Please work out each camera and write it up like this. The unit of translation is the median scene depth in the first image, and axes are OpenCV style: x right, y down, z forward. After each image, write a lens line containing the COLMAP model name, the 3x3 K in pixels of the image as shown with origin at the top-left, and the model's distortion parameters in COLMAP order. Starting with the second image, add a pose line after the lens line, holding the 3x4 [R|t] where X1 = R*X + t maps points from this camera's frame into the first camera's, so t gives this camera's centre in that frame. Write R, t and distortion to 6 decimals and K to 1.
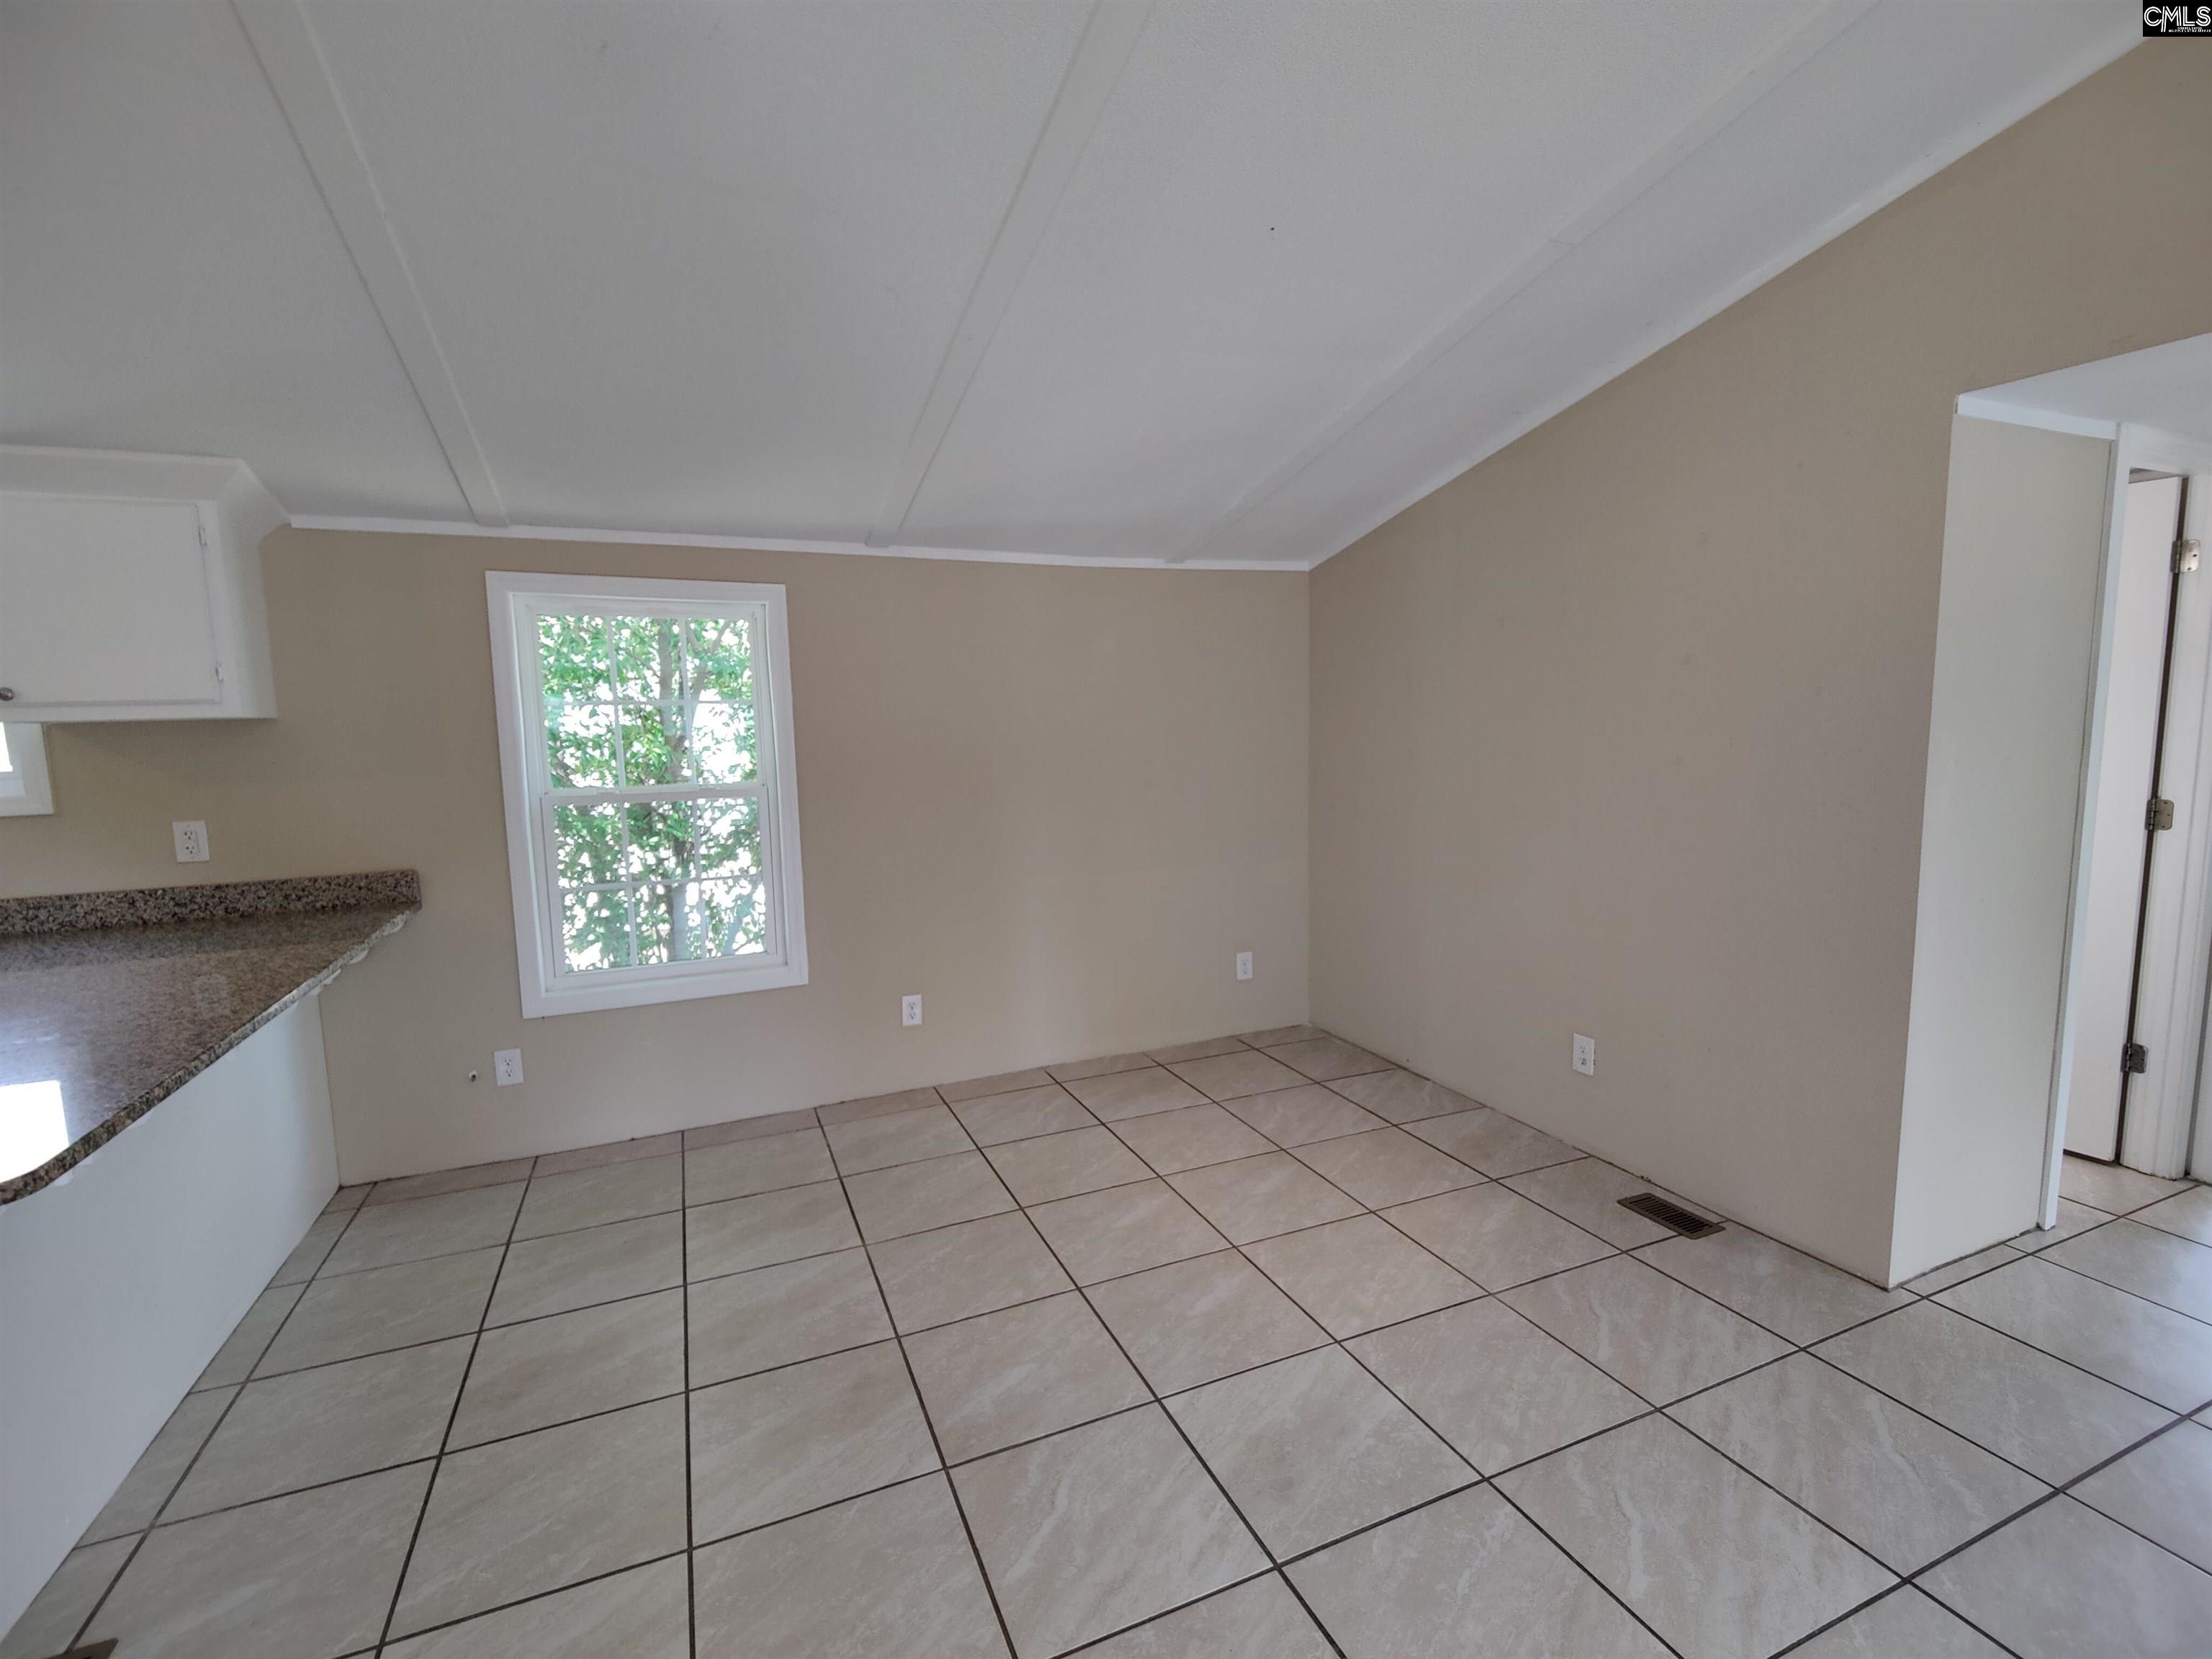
lens RADIAL K [[998.3, 0, 1106.0], [0, 998.3, 829.5], [0, 0, 1]] dist [0.014641, -0.015370]
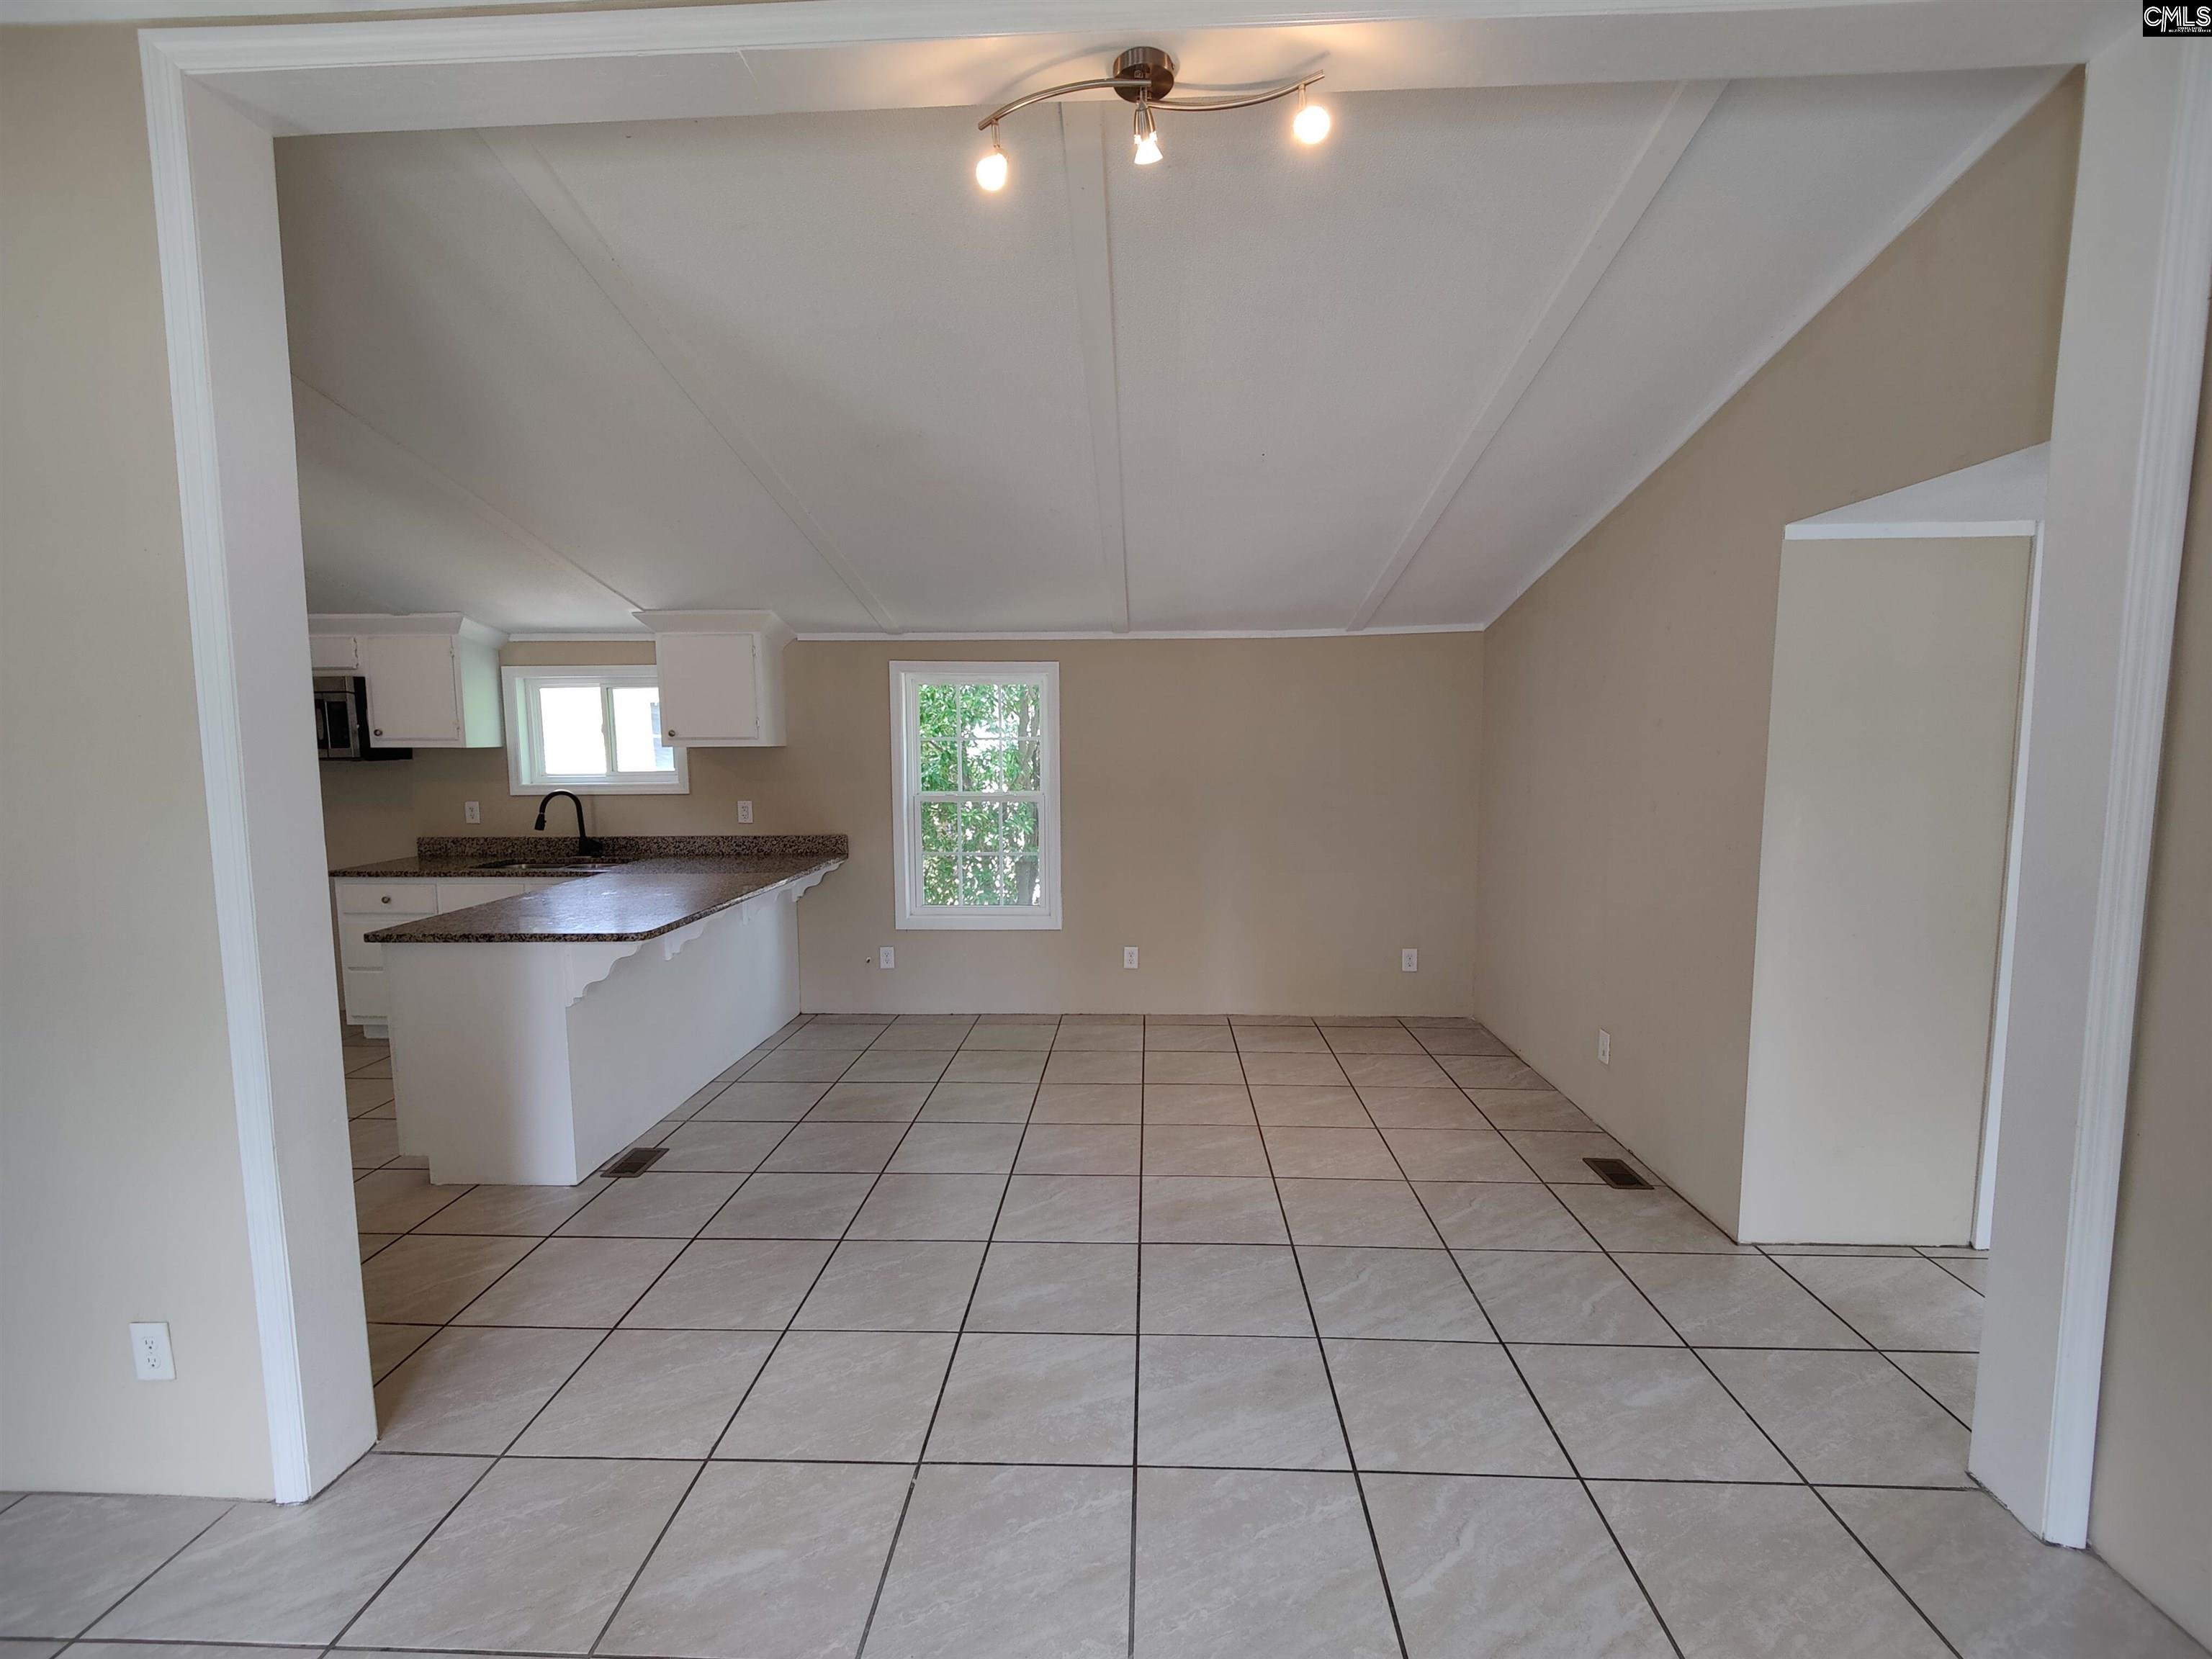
lens RADIAL K [[986.7, 0, 1106.5], [0, 986.7, 838.1], [0, 0, 1]] dist [0.019719, -0.016714]
pose [[0.900380, 0.060404, -0.430892, 0.453758], [-0.062100, 0.998018, 0.010144, 0.000540], [0.430651, 0.017625, 0.902347, -0.343062]]
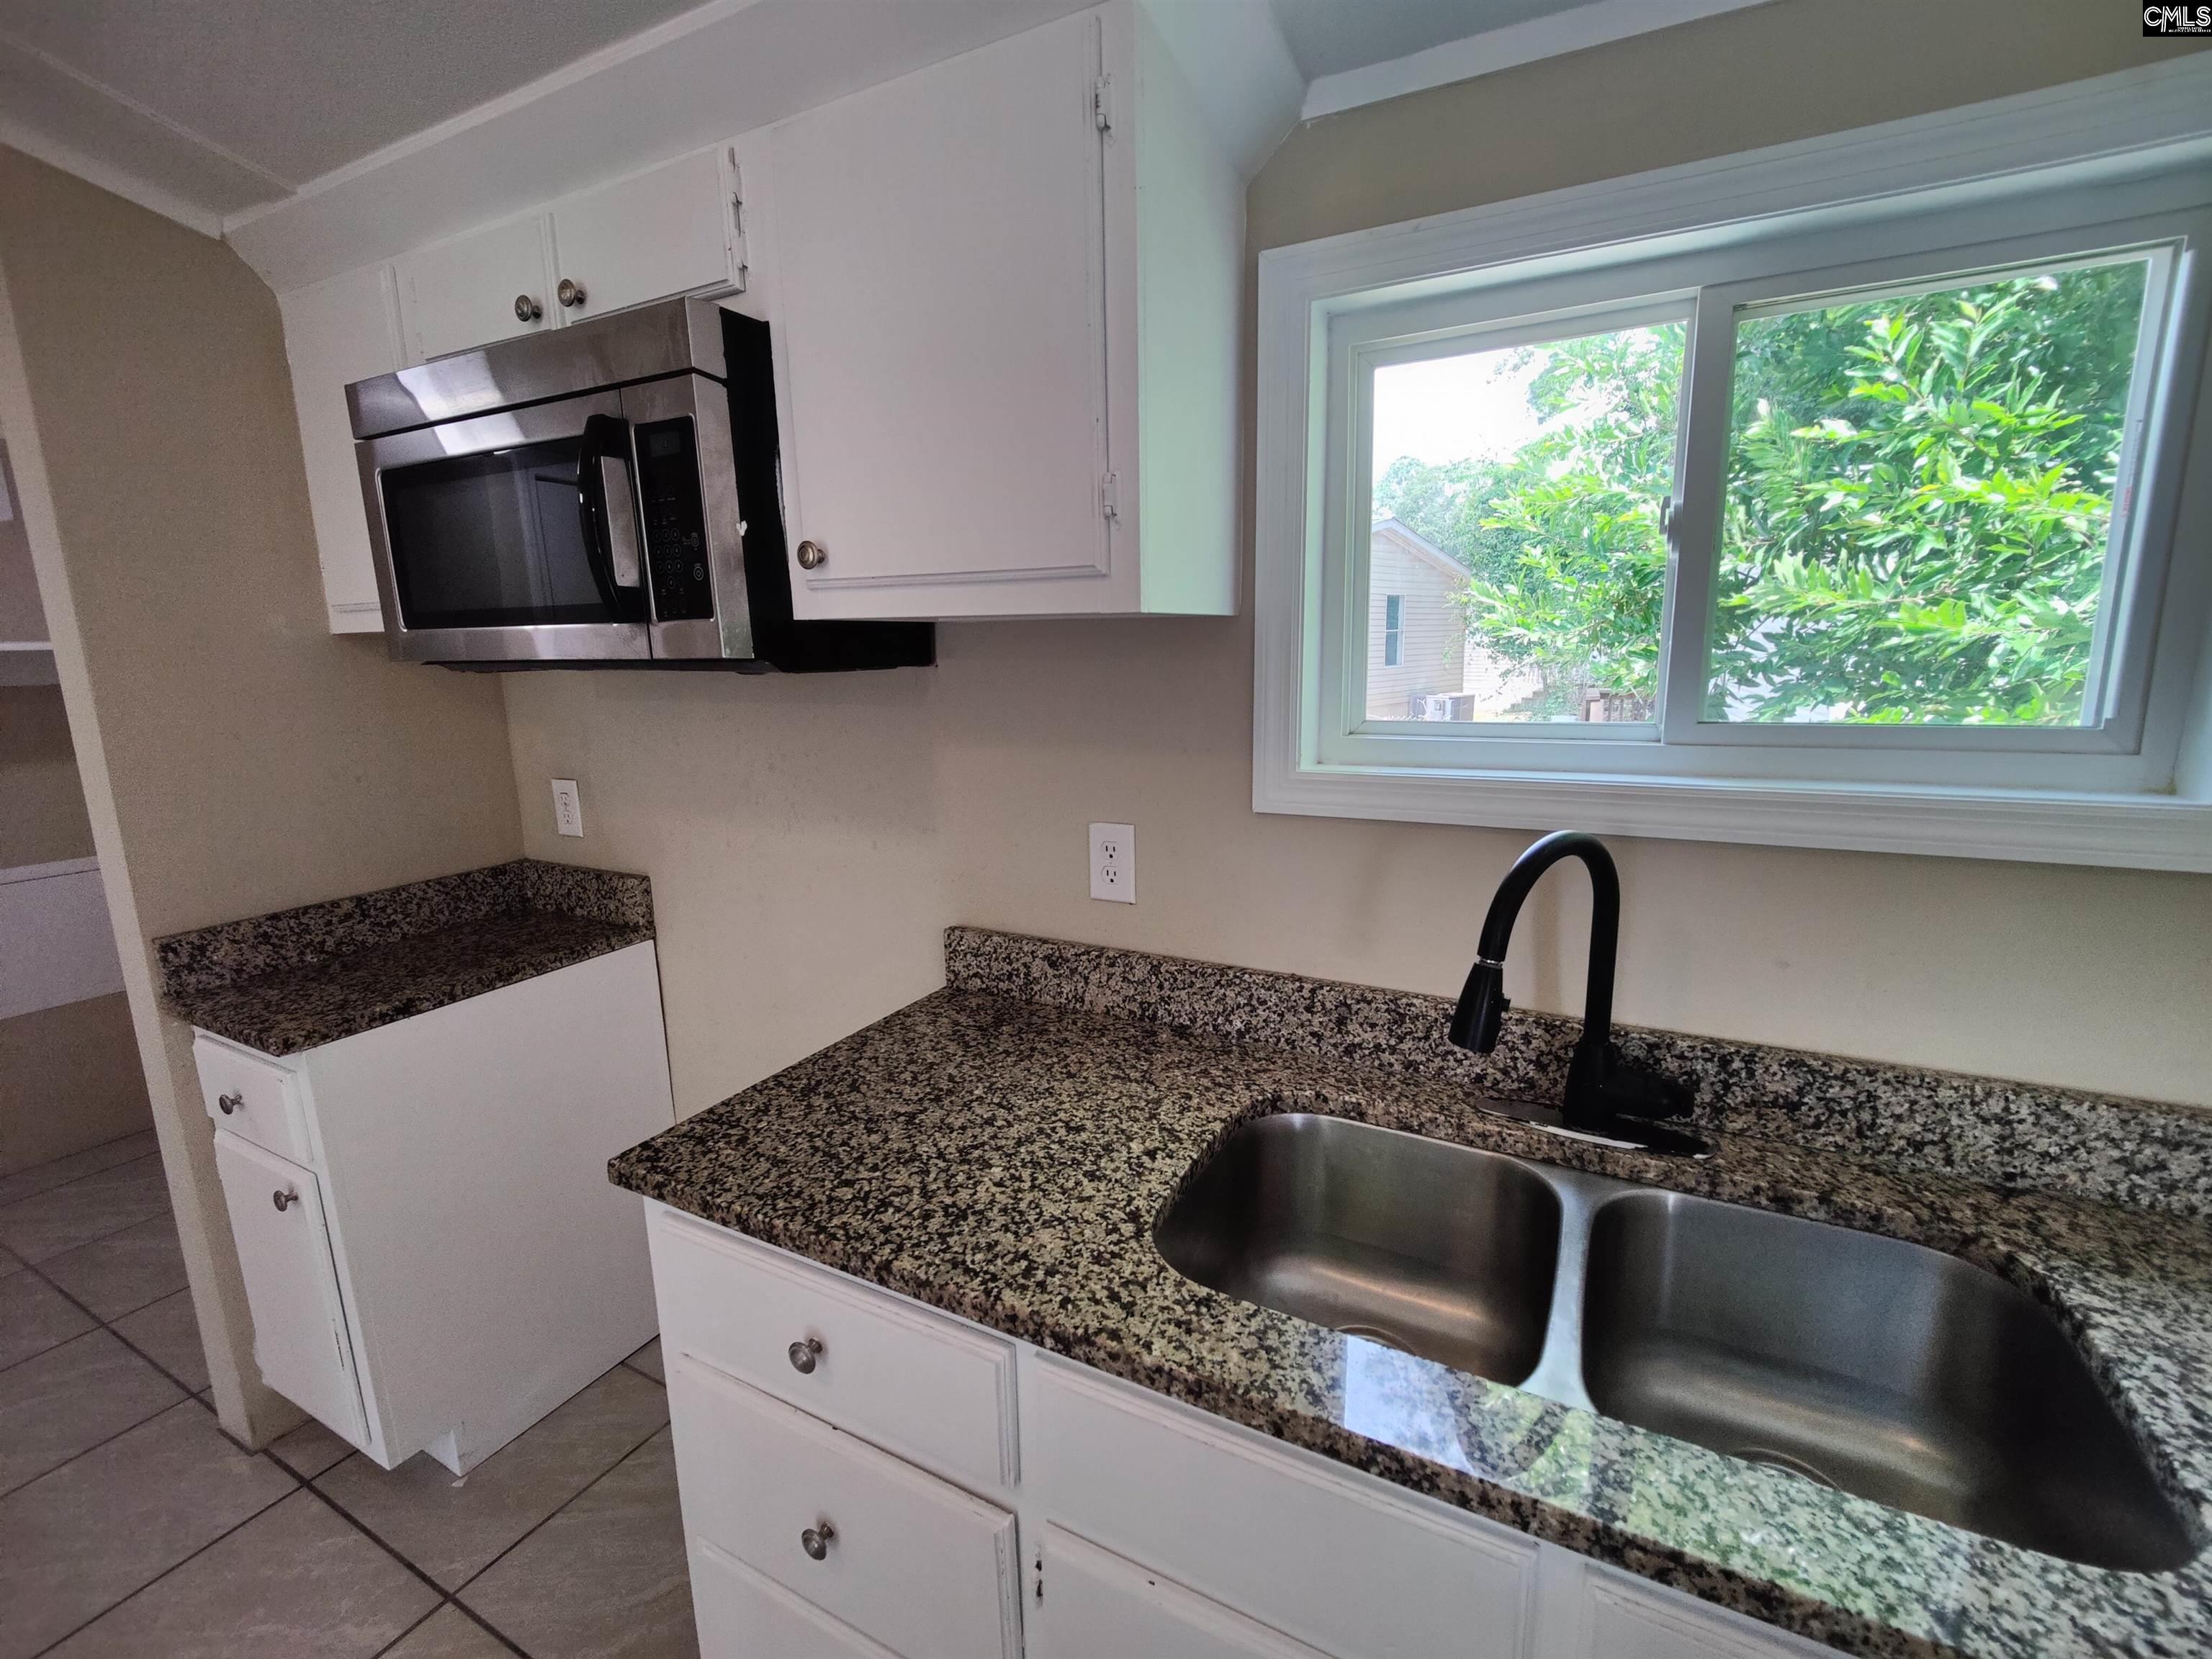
lens RADIAL K [[956.8, 0, 1109.6], [0, 956.8, 838.0], [0, 0, 1]] dist [0.021446, -0.013684]
pose [[0.616666, 0.170104, -0.768627, -0.965147], [-0.082975, 0.984982, 0.151414, -0.038933], [0.782840, -0.029595, 0.621519, 0.469534]]
